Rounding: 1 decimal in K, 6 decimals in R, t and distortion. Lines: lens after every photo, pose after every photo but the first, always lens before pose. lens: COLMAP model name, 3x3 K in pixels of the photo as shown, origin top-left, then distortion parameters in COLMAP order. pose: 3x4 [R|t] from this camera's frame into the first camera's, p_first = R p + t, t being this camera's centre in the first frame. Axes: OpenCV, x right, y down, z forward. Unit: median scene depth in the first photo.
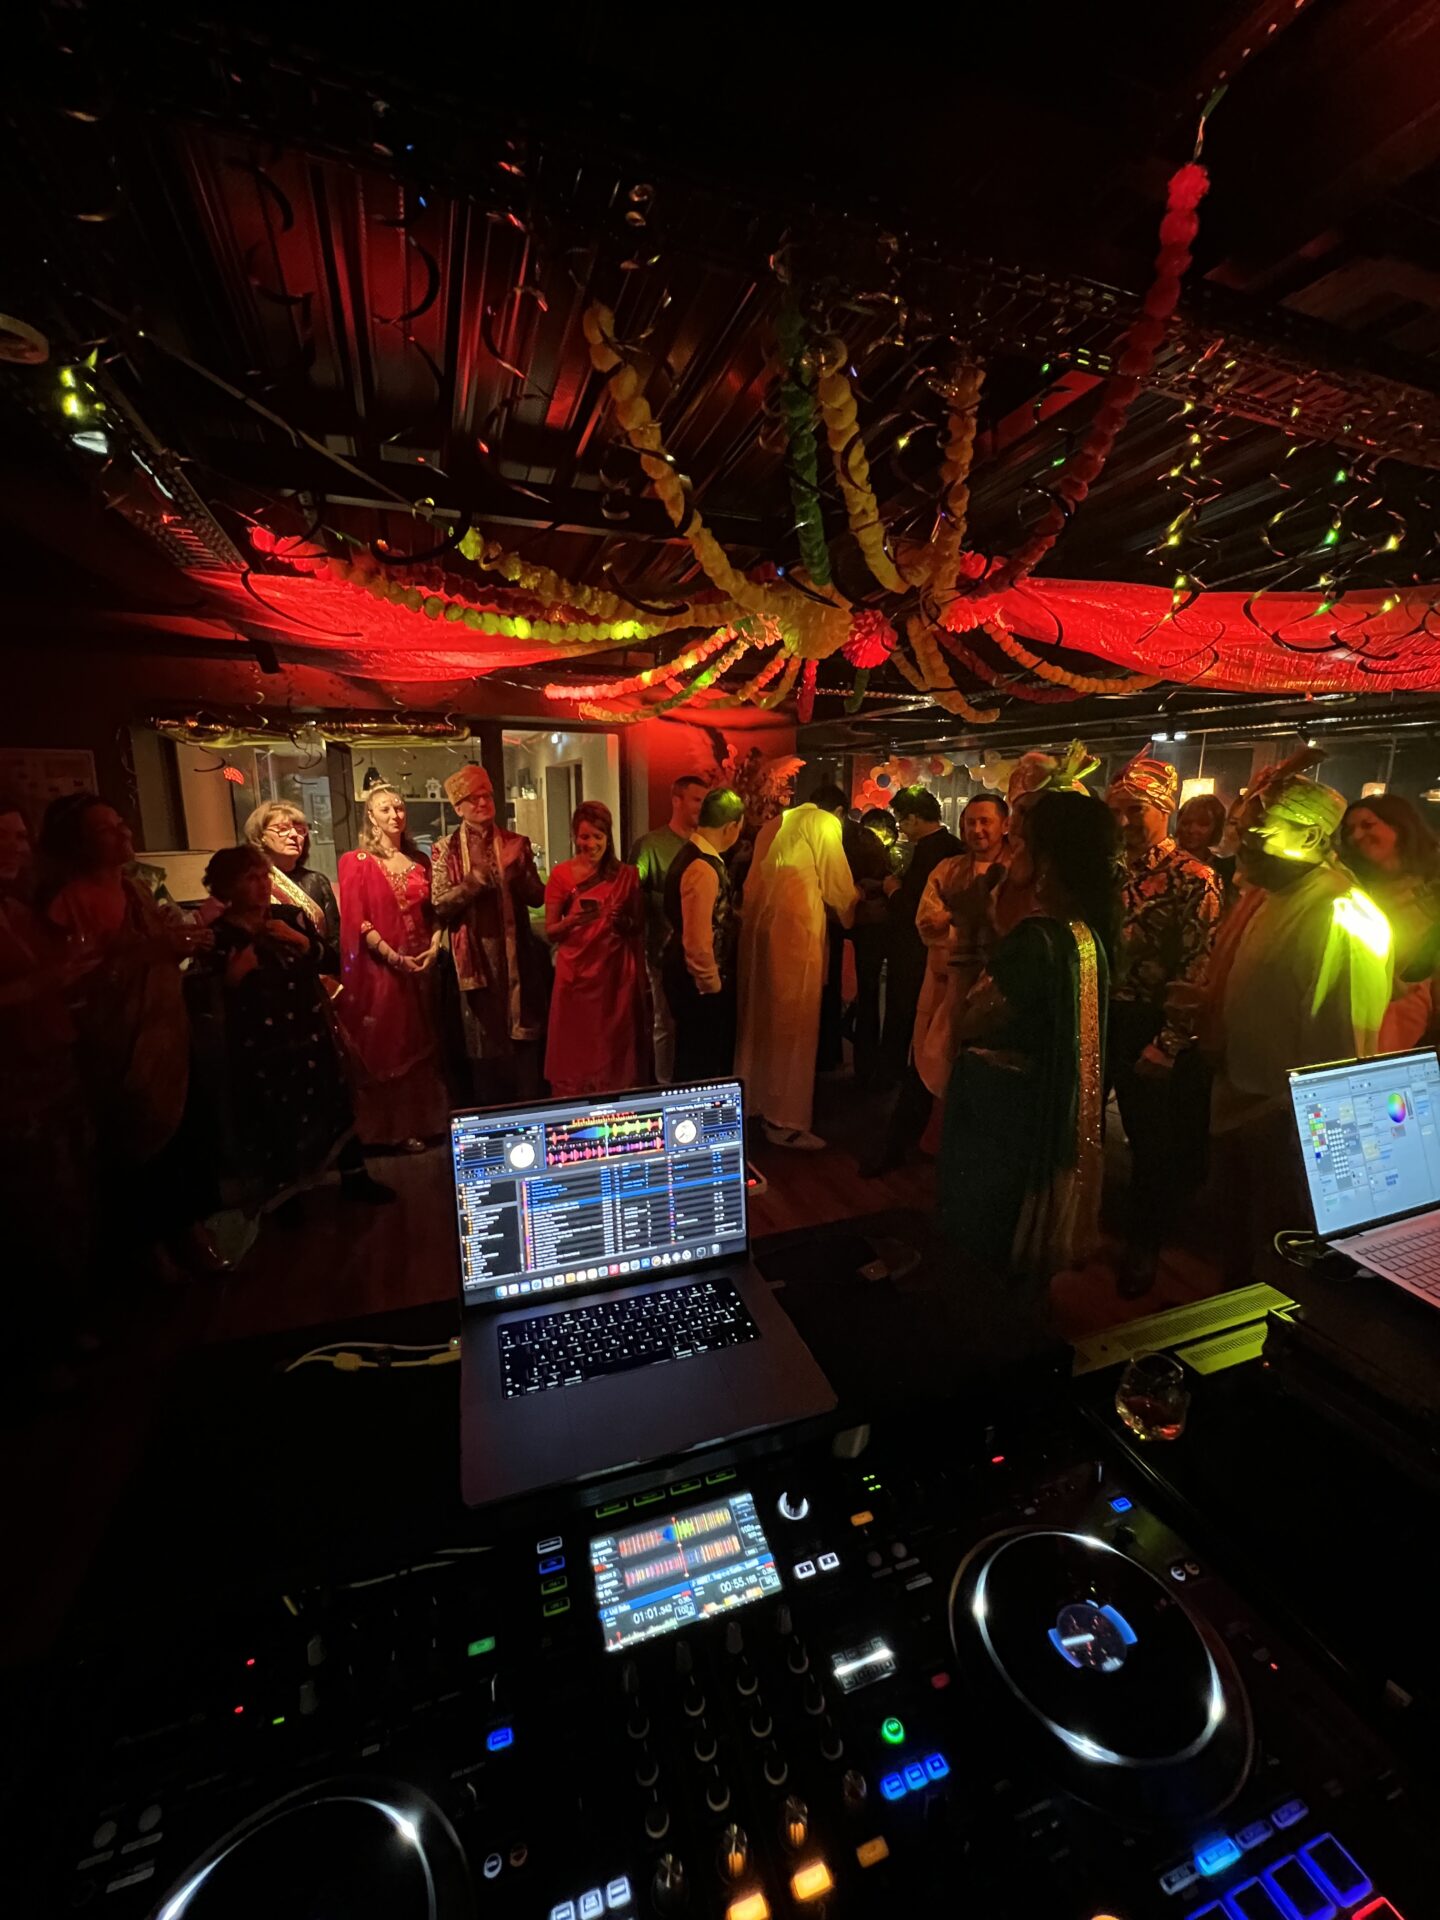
lens RADIAL K [[756.8, 0, 727.7], [0, 756.8, 944.2], [0, 0, 1]] dist [-0.002953, 0.001023]
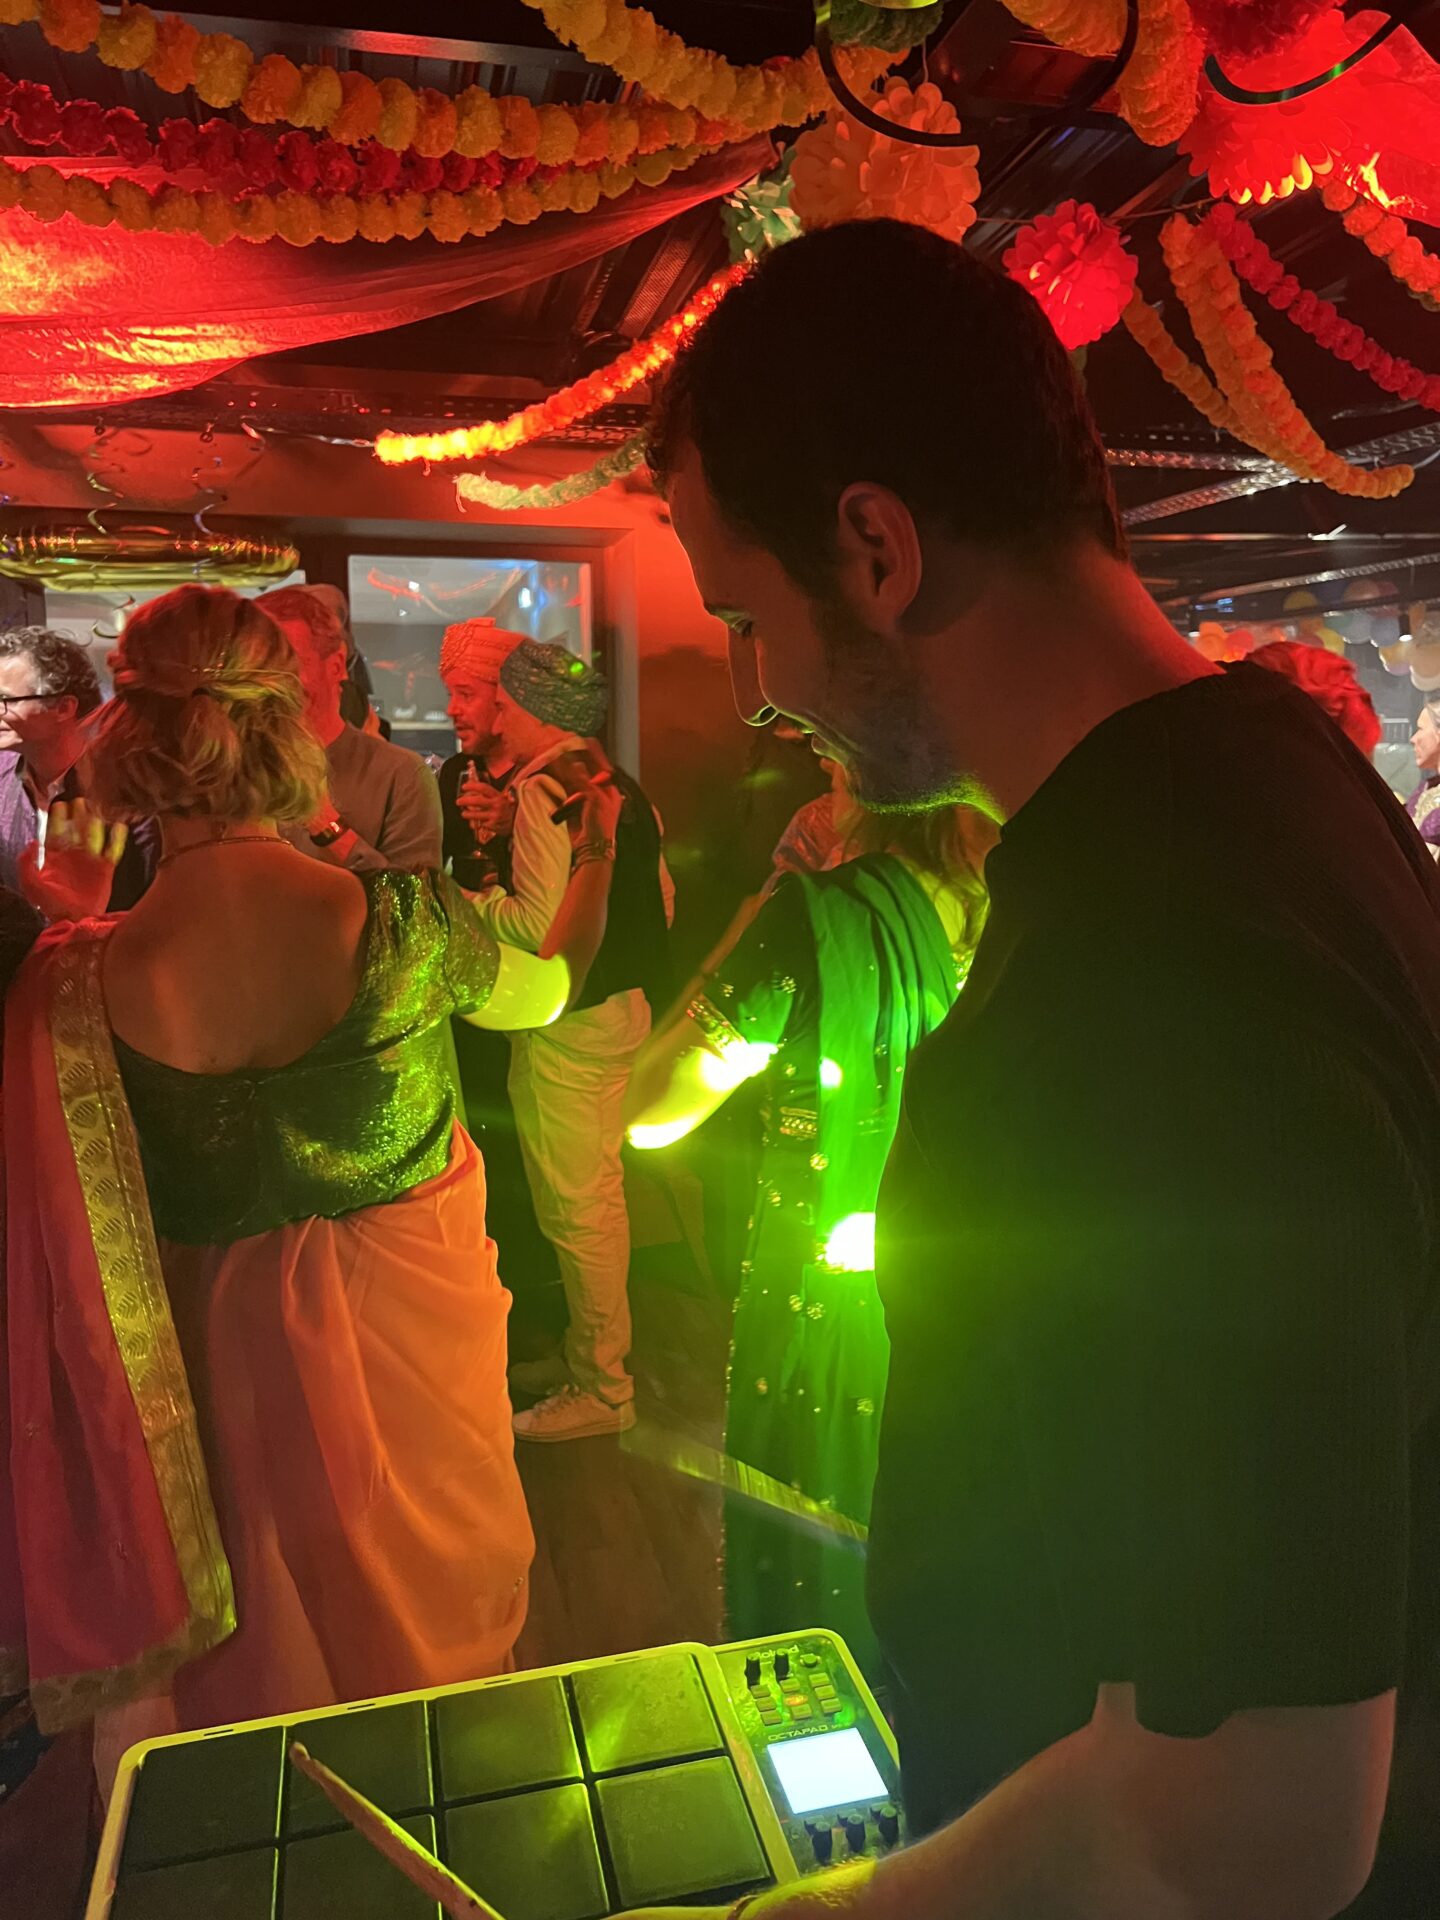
lens RADIAL K [[1442.9, 0, 737.5], [0, 1442.9, 962.7], [0, 0, 1]] dist [0.044270, -0.062189]
pose [[0.993162, 0.010474, -0.116269, 0.268601], [-0.014215, 0.999406, -0.031393, 0.014930], [0.115872, 0.032831, 0.992721, 0.491992]]
